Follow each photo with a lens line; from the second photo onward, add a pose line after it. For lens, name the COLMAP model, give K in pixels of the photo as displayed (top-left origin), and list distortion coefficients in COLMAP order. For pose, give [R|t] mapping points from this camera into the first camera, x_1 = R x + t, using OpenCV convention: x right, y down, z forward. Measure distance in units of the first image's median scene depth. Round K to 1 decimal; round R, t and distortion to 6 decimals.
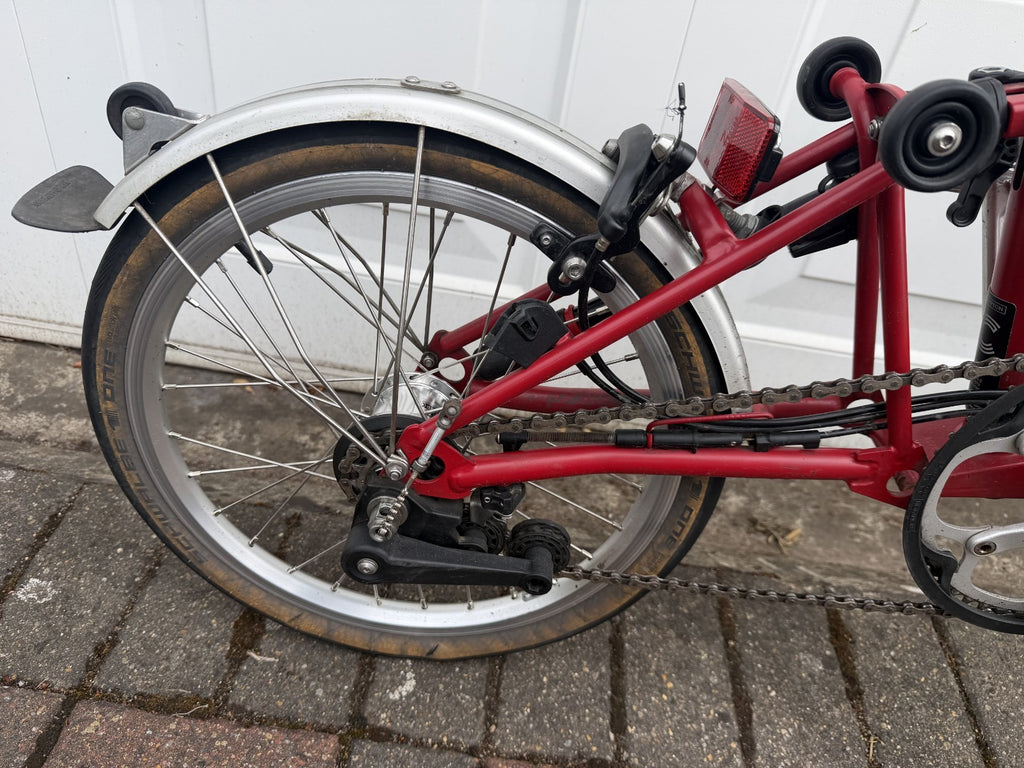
lens RADIAL K [[707.8, 0, 494.9], [0, 707.8, 387.2], [0, 0, 1]] dist [-0.018347, -0.001910]
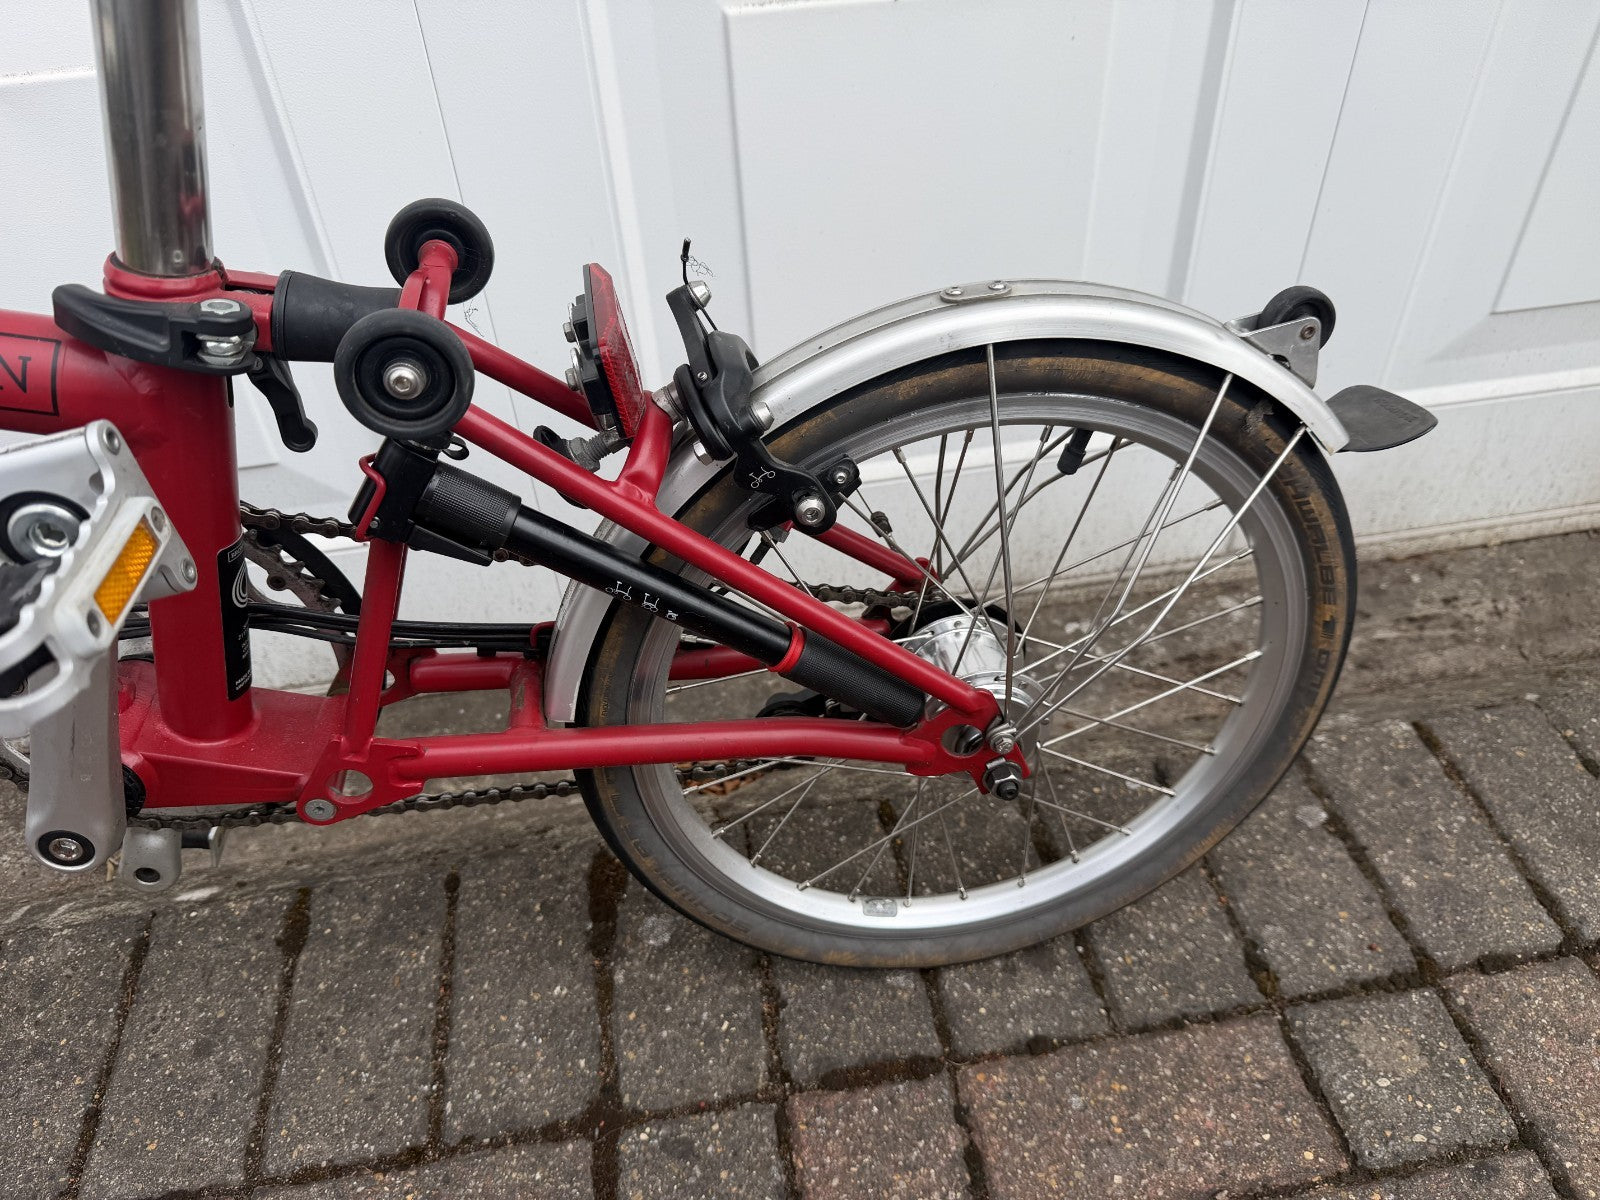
lens RADIAL K [[1105.9, 0, 817.4], [0, 1105.9, 595.7], [0, 0, 1]] dist [-0.018347, -0.001910]
pose [[0.952582, -0.292433, 0.084083, 1.419682], [0.288058, 0.955705, 0.060424, 0.135746], [-0.098028, -0.033338, 0.994625, -0.187405]]
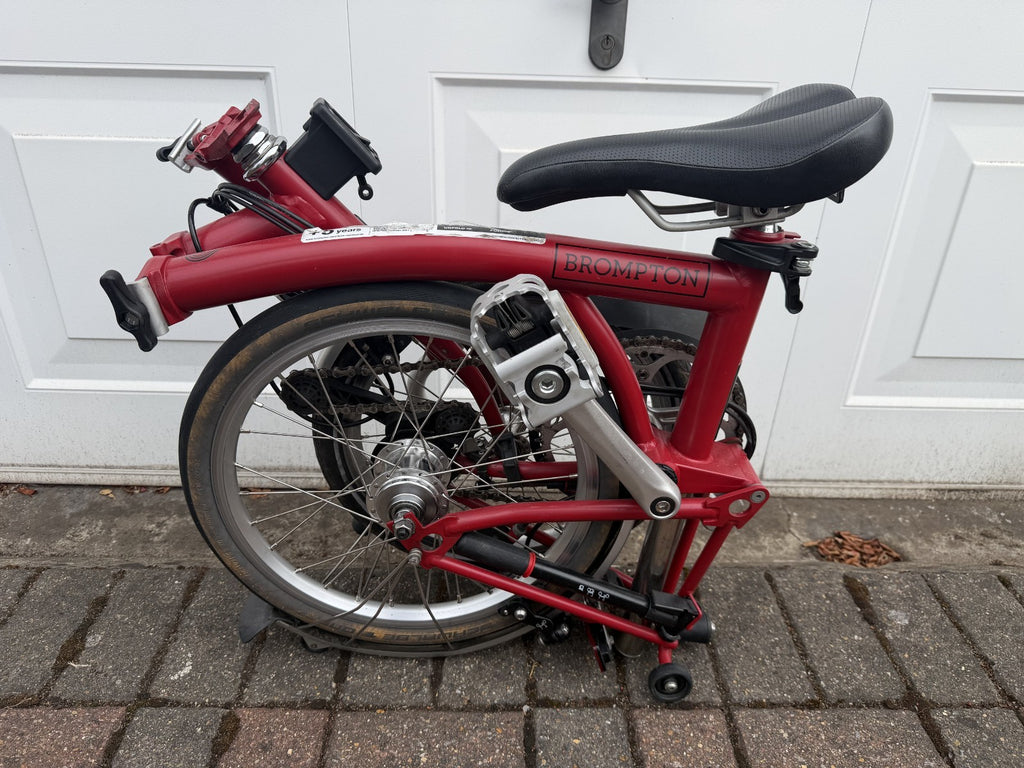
lens RADIAL K [[707.8, 0, 503.8], [0, 707.8, 392.4], [0, 0, 1]] dist [-0.018347, -0.001910]
pose [[0.989893, -0.135477, 0.041922, 0.469235], [0.140813, 0.974049, -0.177200, 0.211025], [-0.016827, 0.181312, 0.983282, -0.419036]]
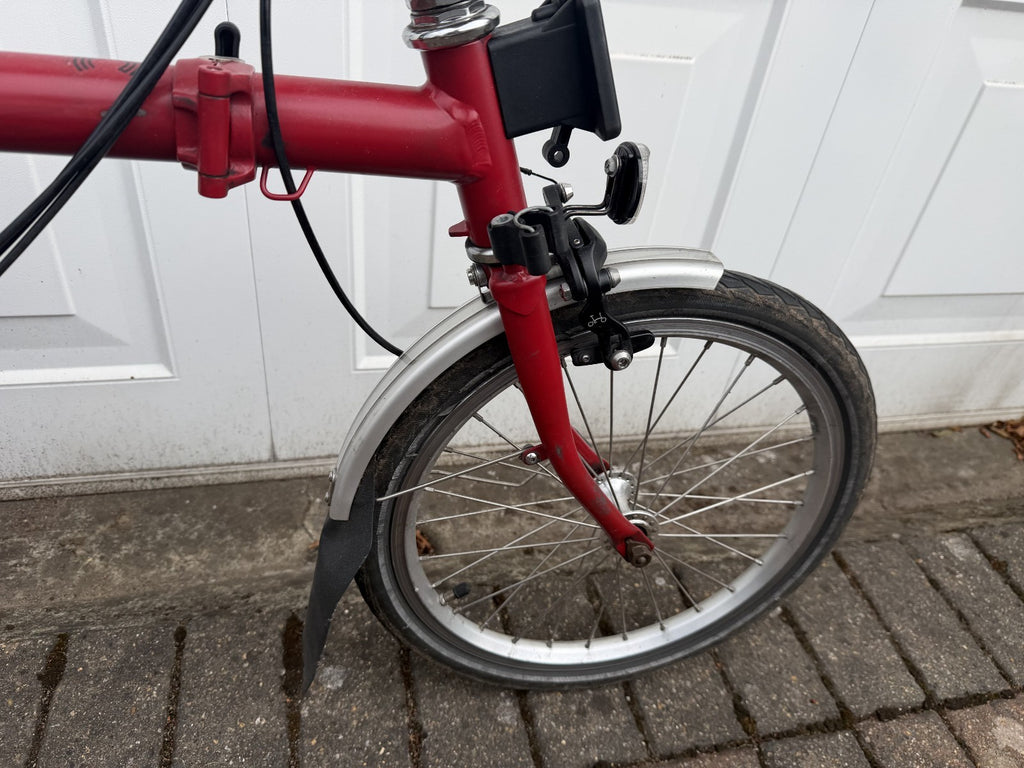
lens RADIAL K [[707.8, 0, 504.5], [0, 707.8, 382.8], [0, 0, 1]] dist [-0.018347, -0.001910]
pose [[0.949200, -0.206031, 0.237847, 1.330541], [0.202046, 0.978505, 0.041292, 0.078843], [-0.241242, 0.008861, 0.970425, -0.088660]]
